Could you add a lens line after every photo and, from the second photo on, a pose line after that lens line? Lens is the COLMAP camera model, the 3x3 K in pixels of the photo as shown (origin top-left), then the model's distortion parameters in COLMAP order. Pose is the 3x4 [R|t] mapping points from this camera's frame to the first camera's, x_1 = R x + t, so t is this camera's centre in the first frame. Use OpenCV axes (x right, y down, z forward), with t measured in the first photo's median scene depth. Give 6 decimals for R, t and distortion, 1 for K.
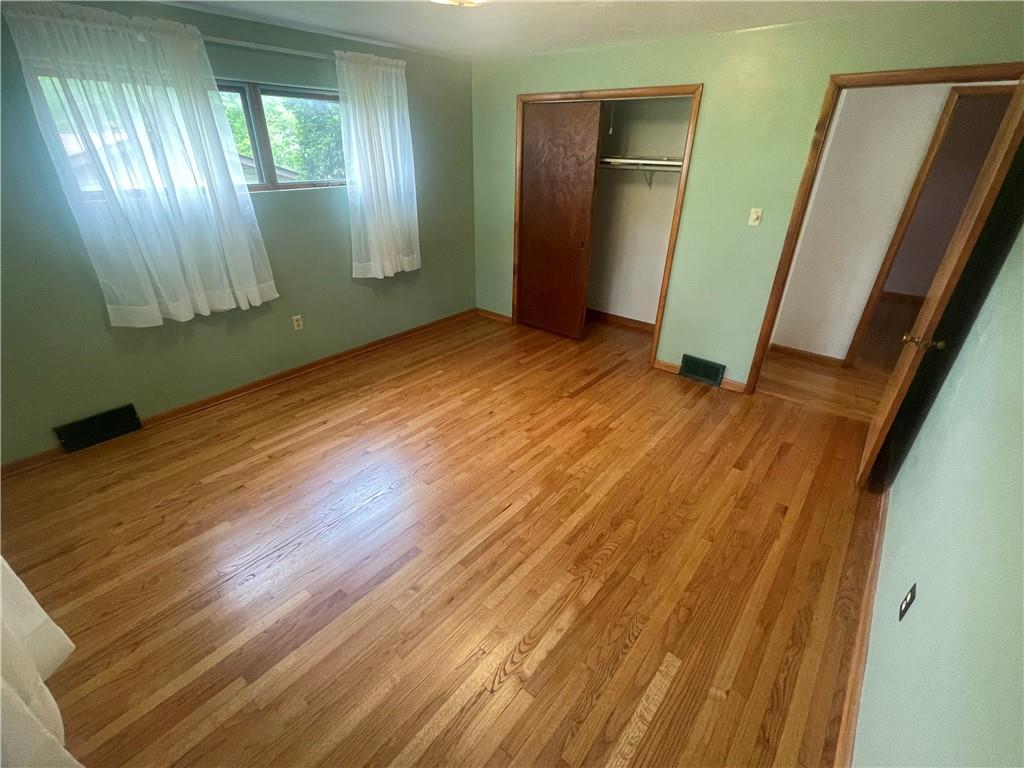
lens RADIAL K [[462.4, 0, 512.3], [0, 462.4, 386.2], [0, 0, 1]] dist [-0.005749, 0.001851]
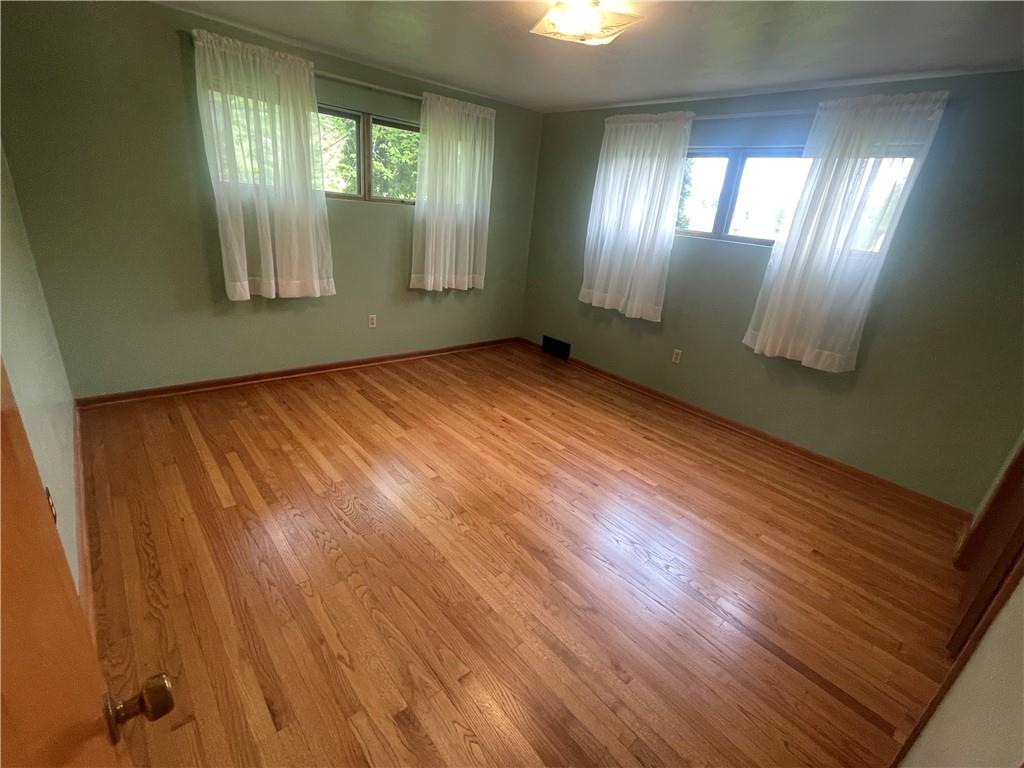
lens RADIAL K [[462.4, 0, 513.6], [0, 462.4, 385.1], [0, 0, 1]] dist [-0.005749, 0.001851]
pose [[-0.150265, 0.336996, -0.929438, 0.673424], [-0.540375, 0.759259, 0.362657, -0.293928], [0.827898, 0.556740, 0.068014, 0.700504]]
